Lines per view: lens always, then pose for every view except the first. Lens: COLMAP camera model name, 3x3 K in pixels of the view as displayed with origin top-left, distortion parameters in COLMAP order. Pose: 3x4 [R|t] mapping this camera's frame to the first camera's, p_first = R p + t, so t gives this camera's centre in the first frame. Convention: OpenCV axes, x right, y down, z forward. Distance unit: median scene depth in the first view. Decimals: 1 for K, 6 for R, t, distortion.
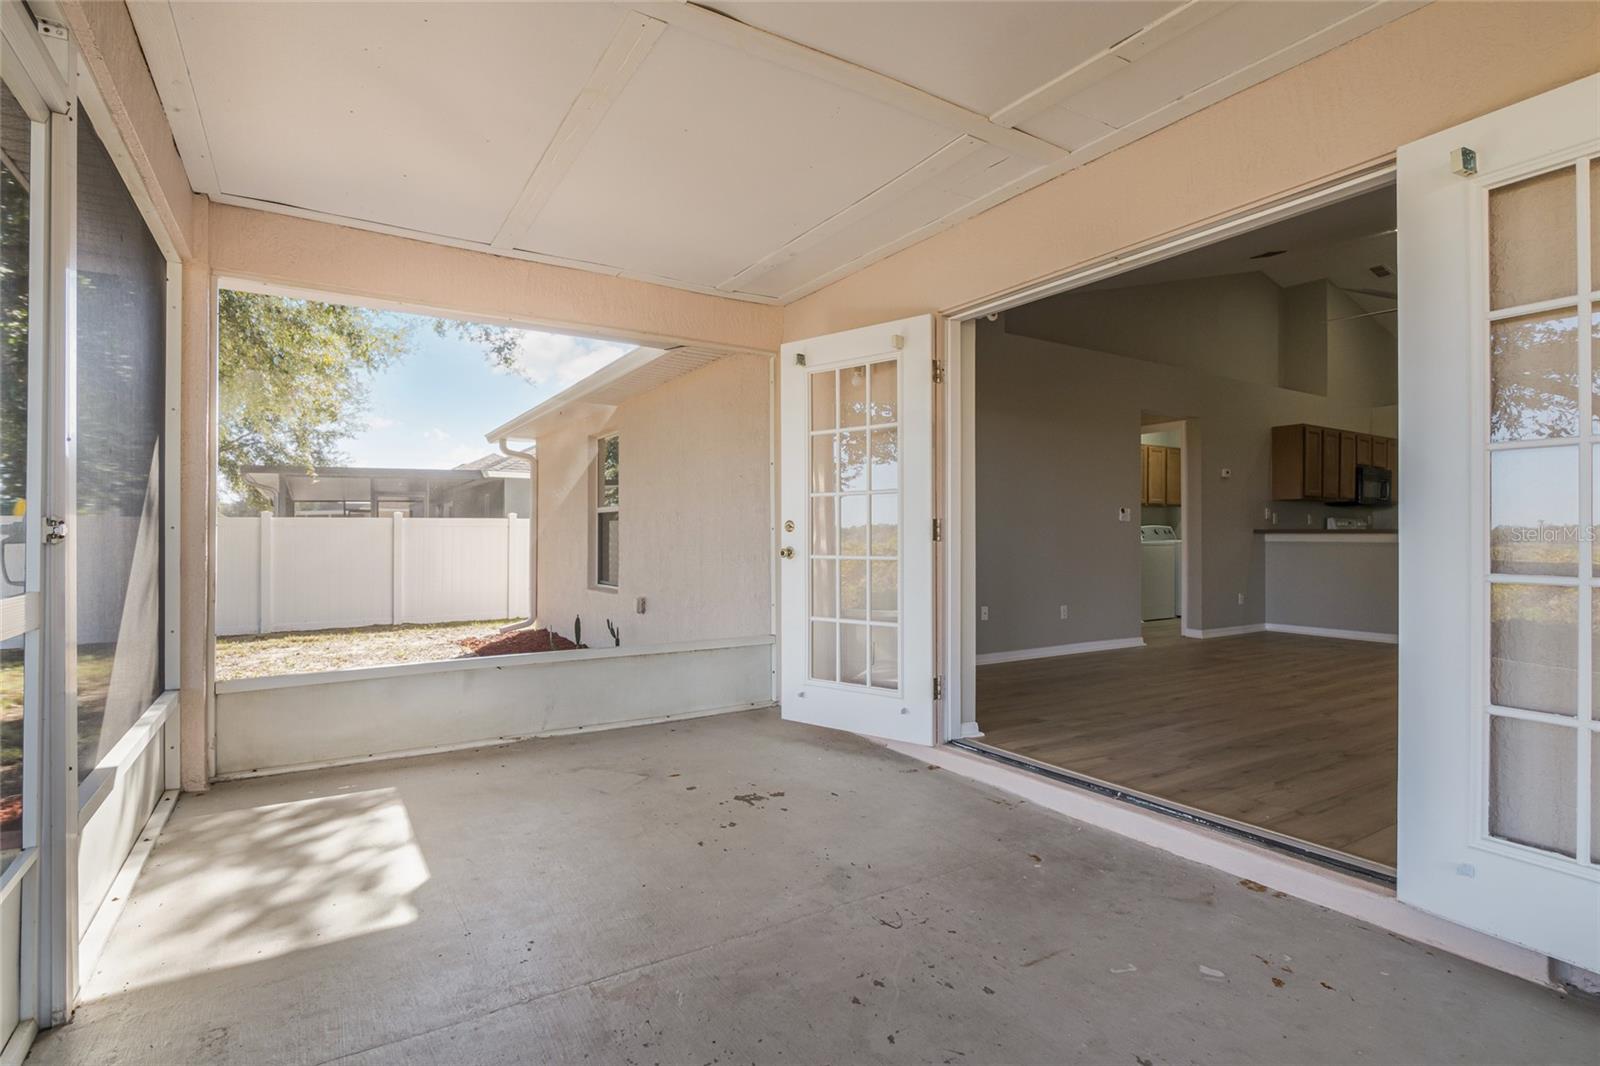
lens RADIAL K [[788.2, 0, 796.5], [0, 788.2, 532.0], [0, 0, 1]] dist [-0.002430, -0.007721]
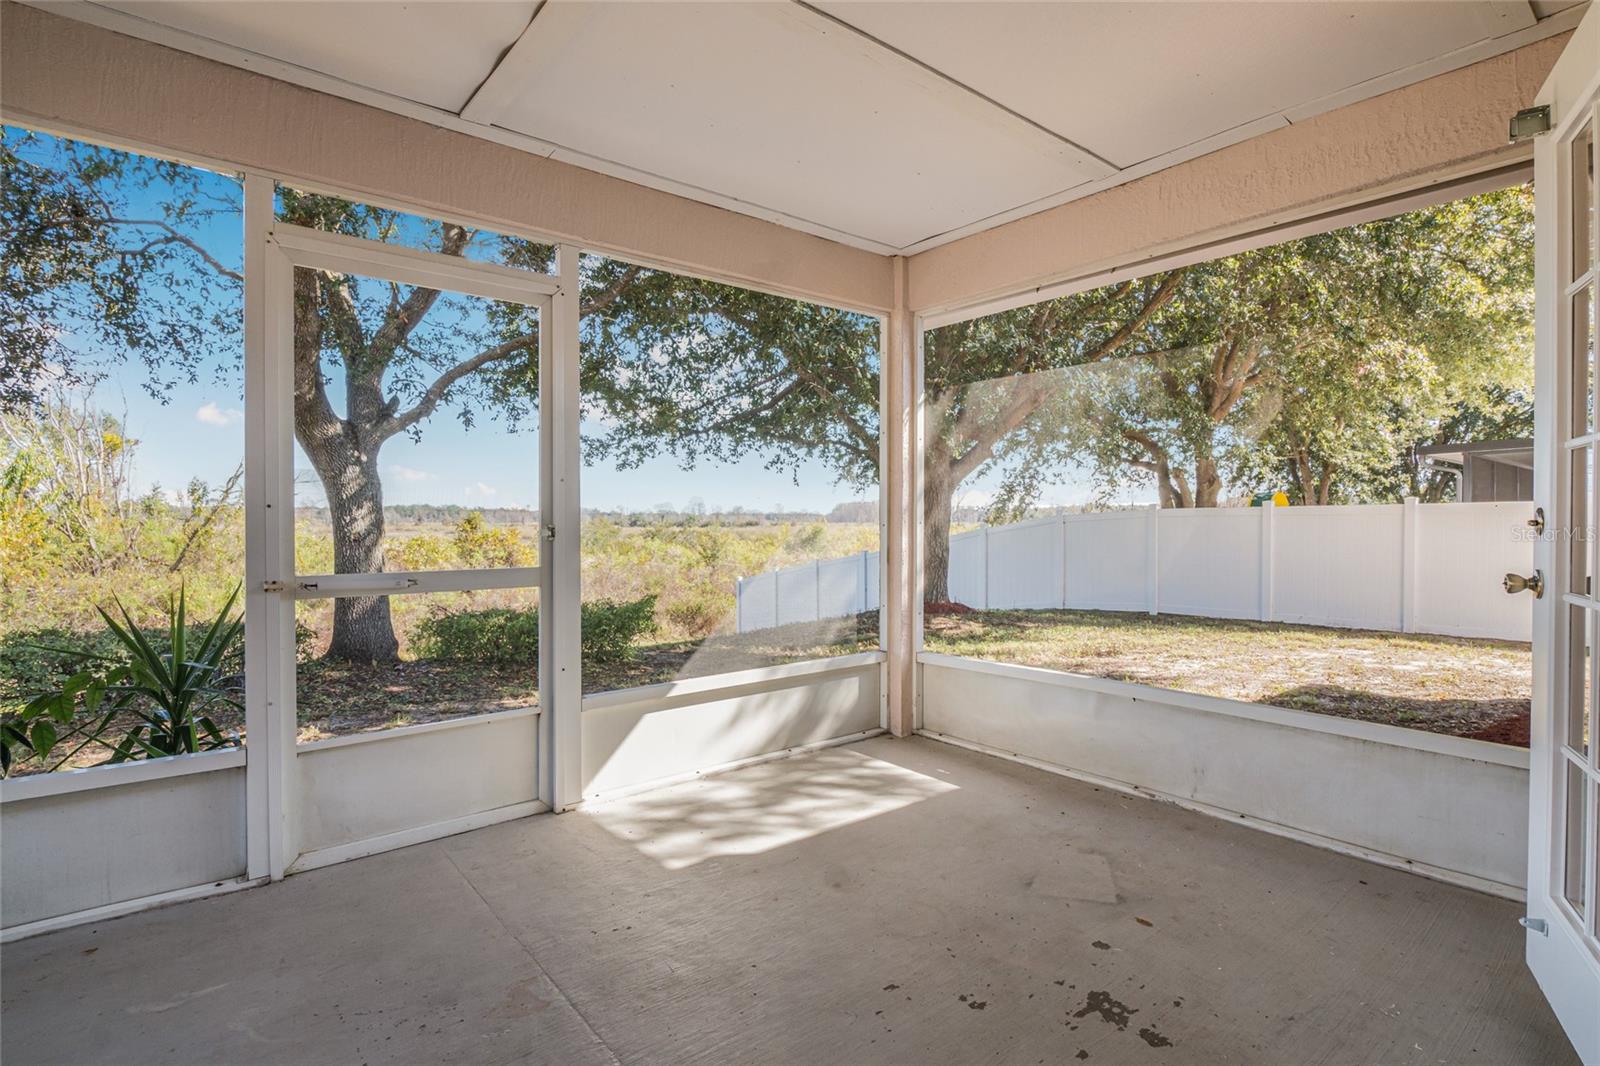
lens RADIAL K [[791.9, 0, 804.3], [0, 791.9, 523.3], [0, 0, 1]] dist [-0.010245, -0.000579]
pose [[0.135927, 0.002407, -0.990716, 0.479855], [0.008811, 0.999955, 0.003639, -0.016766], [0.990680, -0.009223, 0.135899, 0.718079]]
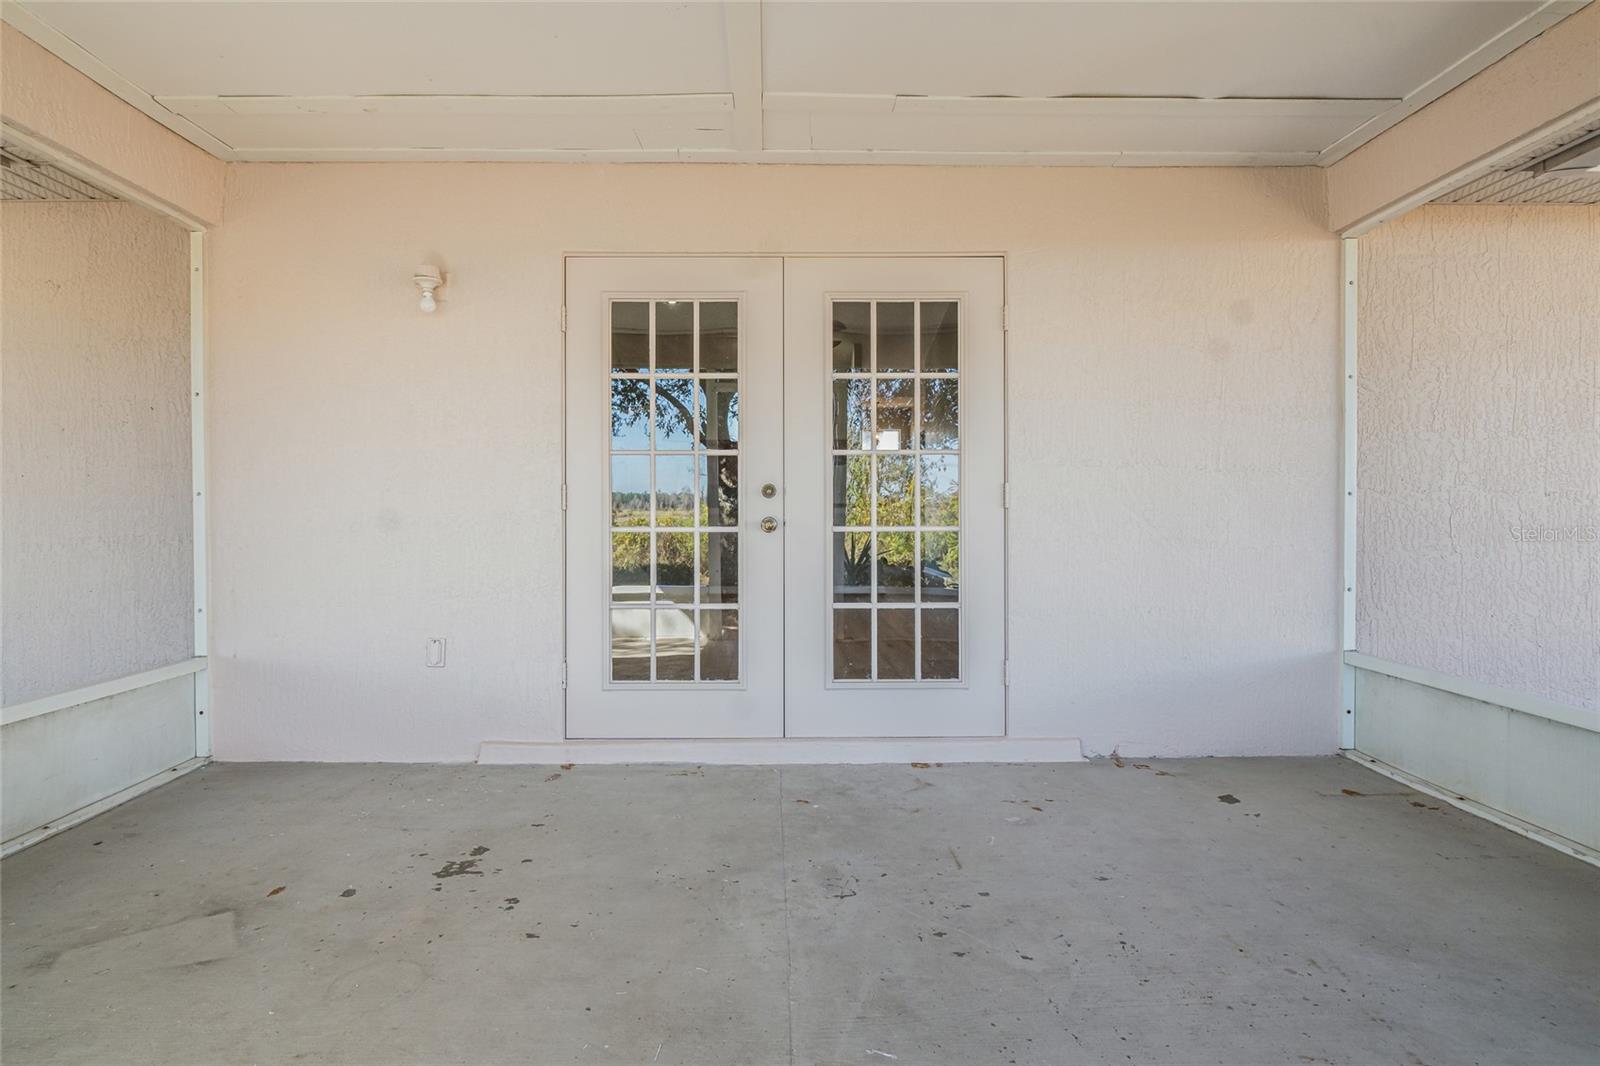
lens RADIAL K [[789.4, 0, 779.5], [0, 789.4, 512.4], [0, 0, 1]] dist [0.000532, -0.007427]
pose [[0.518902, -0.002335, 0.854830, -0.528738], [-0.003833, 0.999980, 0.005058, 0.007585], [-0.854825, -0.005901, 0.518883, 0.380989]]
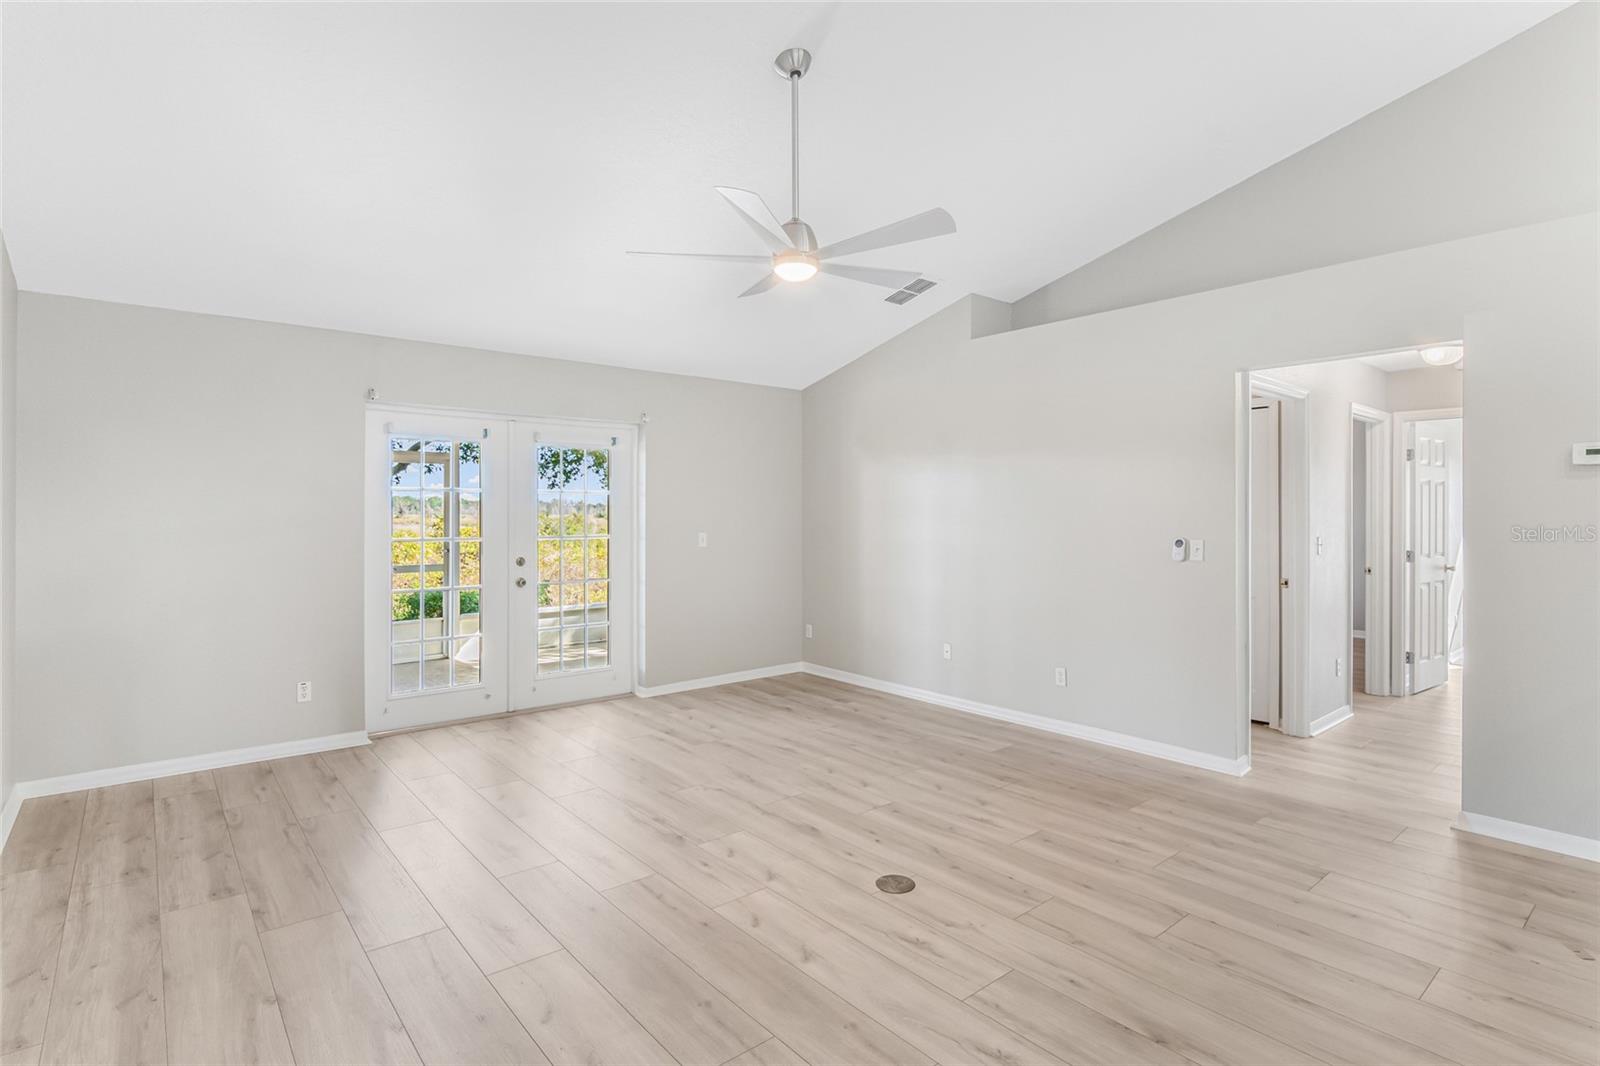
lens RADIAL K [[800.6, 0, 803.8], [0, 800.6, 516.0], [0, 0, 1]] dist [-0.003502, -0.002769]
pose [[0.147424, 0.002621, -0.989070, 2.093859], [0.007863, 0.999962, 0.003822, -0.112464], [0.989042, -0.008341, 0.147398, 1.280393]]
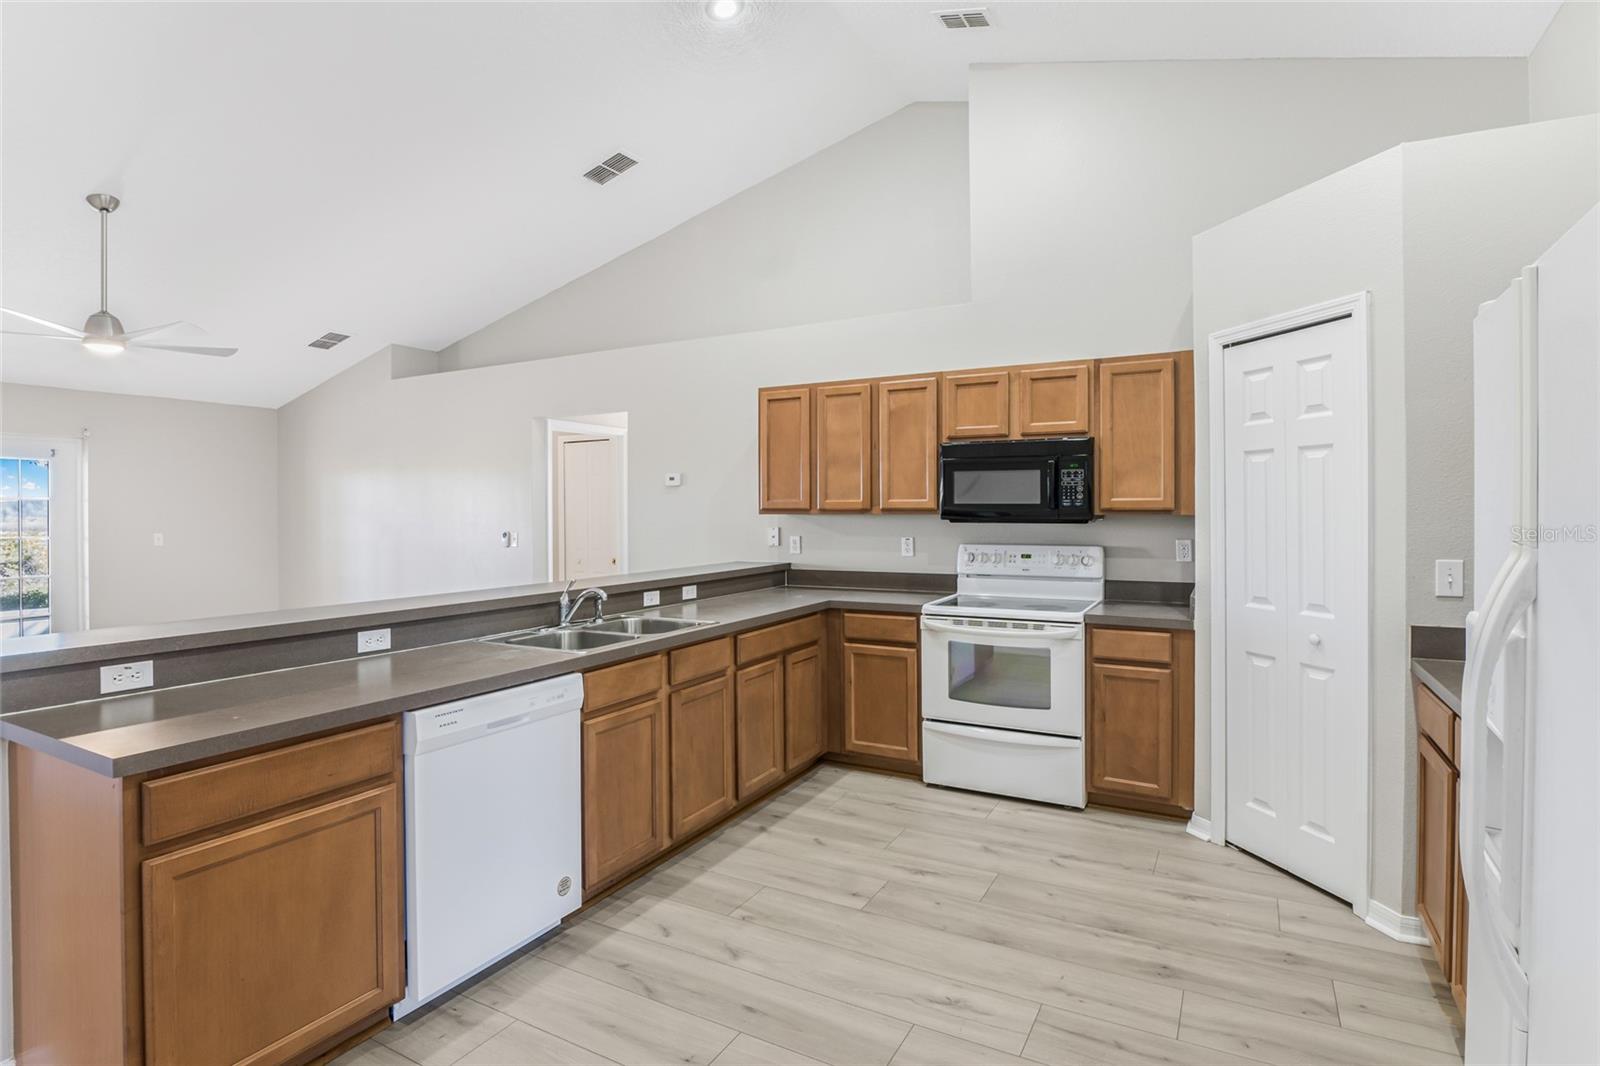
lens RADIAL K [[800.6, 0, 803.8], [0, 800.6, 516.0], [0, 0, 1]] dist [-0.003502, -0.002769]
pose [[0.501951, 0.001754, -0.864894, 2.900800], [0.011917, 0.999889, 0.008944, -0.111587], [0.864814, -0.014796, 0.501874, 1.745158]]
